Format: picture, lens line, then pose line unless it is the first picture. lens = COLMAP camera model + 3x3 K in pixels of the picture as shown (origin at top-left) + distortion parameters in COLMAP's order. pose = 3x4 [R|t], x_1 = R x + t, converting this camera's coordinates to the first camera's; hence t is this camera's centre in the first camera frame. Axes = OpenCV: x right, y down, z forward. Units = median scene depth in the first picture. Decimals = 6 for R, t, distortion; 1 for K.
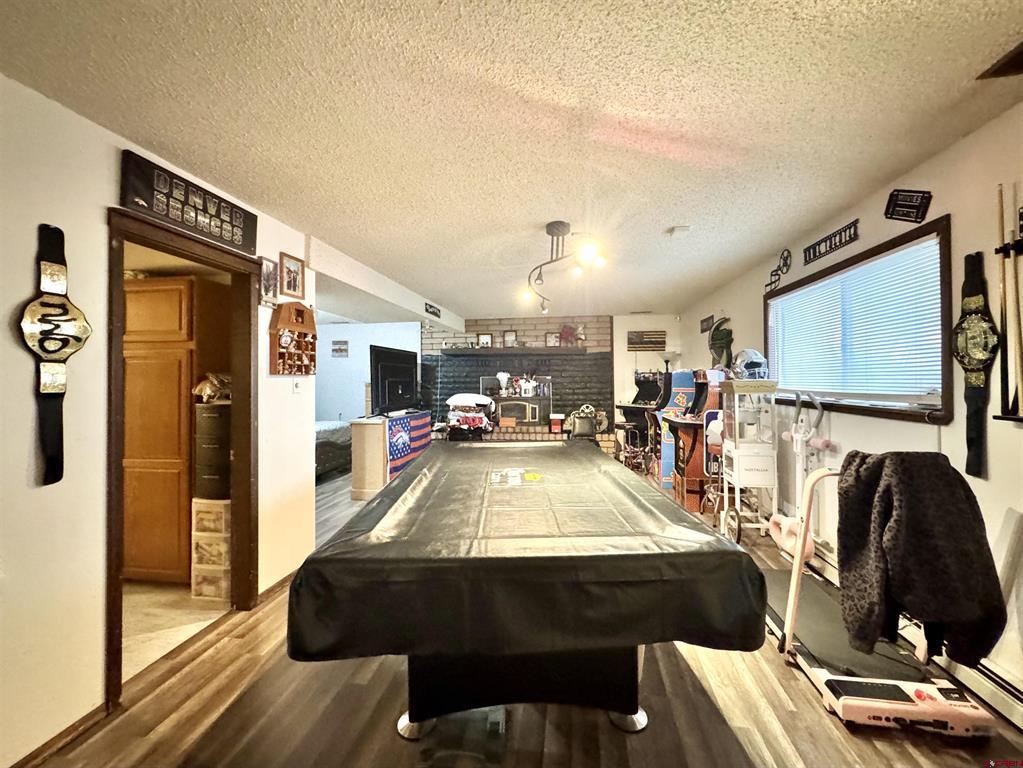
lens RADIAL K [[416.3, 0, 513.9], [0, 416.3, 377.9], [0, 0, 1]] dist [-0.000747, -0.000239]
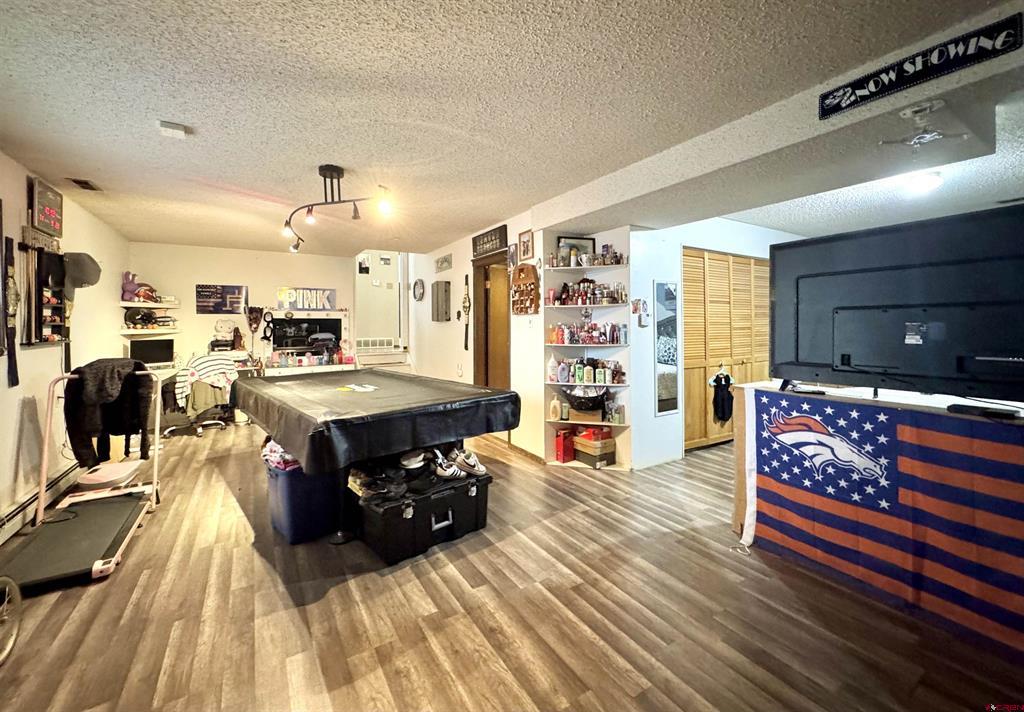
lens RADIAL K [[428.1, 0, 512.5], [0, 428.1, 327.1], [0, 0, 1]] dist [0.000213, -0.000019]
pose [[-0.771910, 0.013828, -0.635582, 0.291248], [0.016430, 0.999863, 0.001800, 0.021790], [0.635520, -0.009053, -0.772032, 1.395723]]
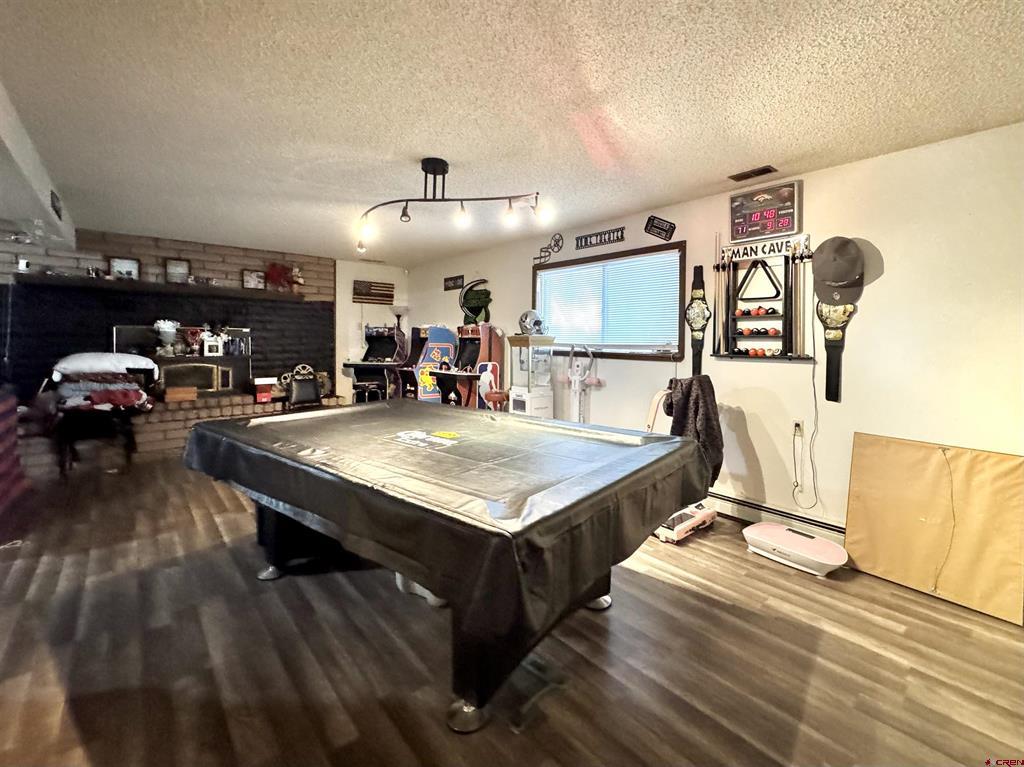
lens RADIAL K [[445.1, 0, 562.9], [0, 445.1, 348.8], [0, 0, 1]] dist [-0.001665, -0.000242]
pose [[0.614832, -0.007648, 0.788621, -0.324997], [-0.014894, 0.999662, 0.021307, 0.012302], [-0.788517, -0.024846, 0.614511, 0.109024]]
